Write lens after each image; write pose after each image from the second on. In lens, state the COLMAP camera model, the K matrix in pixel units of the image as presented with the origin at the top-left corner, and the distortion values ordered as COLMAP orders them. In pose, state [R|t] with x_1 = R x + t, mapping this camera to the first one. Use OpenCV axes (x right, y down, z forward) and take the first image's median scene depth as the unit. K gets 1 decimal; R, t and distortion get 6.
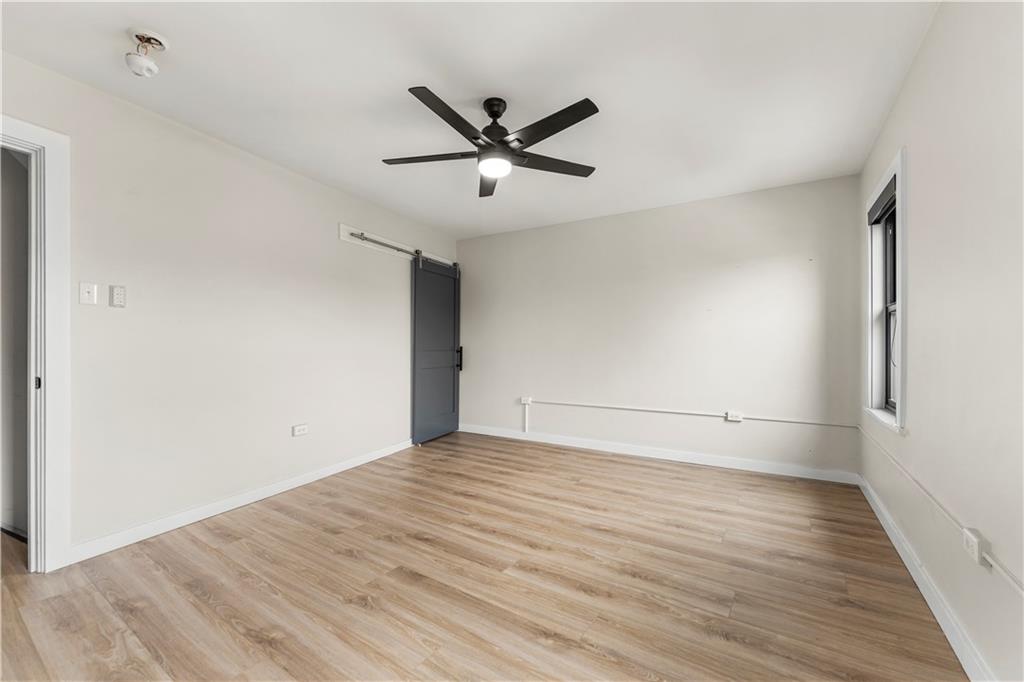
lens RADIAL K [[405.0, 0, 512.0], [0, 405.0, 341.0], [0, 0, 1]] dist [-0.000972, -0.000170]
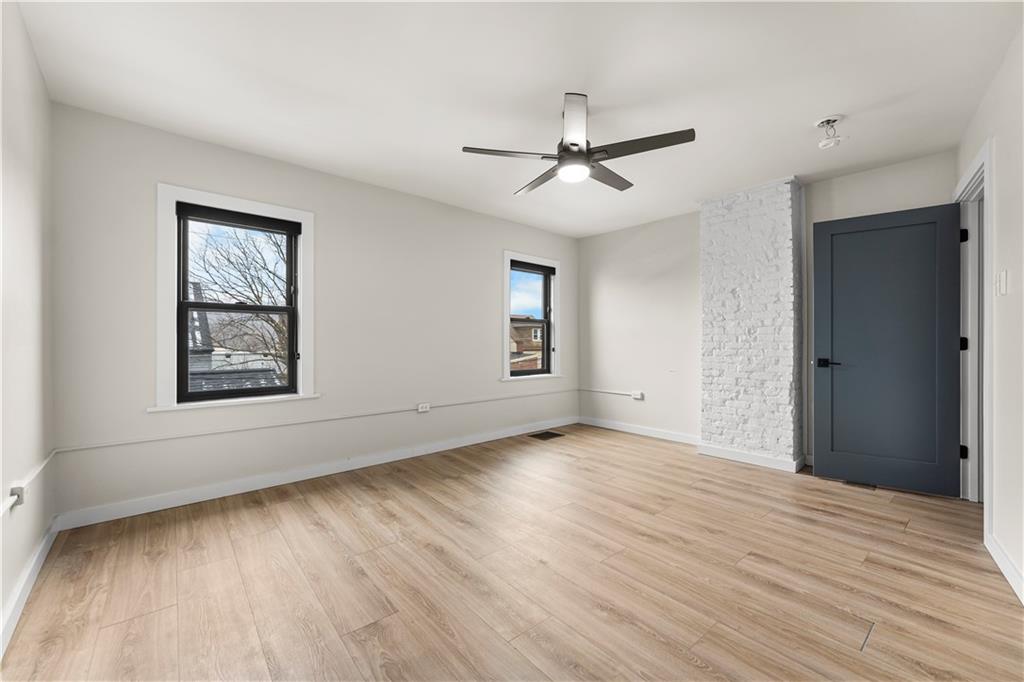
lens RADIAL K [[405.0, 0, 512.0], [0, 405.0, 341.0], [0, 0, 1]] dist [-0.000972, -0.000170]
pose [[-0.960562, -0.000738, 0.278064, -0.179969], [-0.004035, 0.999928, -0.011288, 0.026851], [-0.278036, -0.011965, -0.960496, 2.063104]]
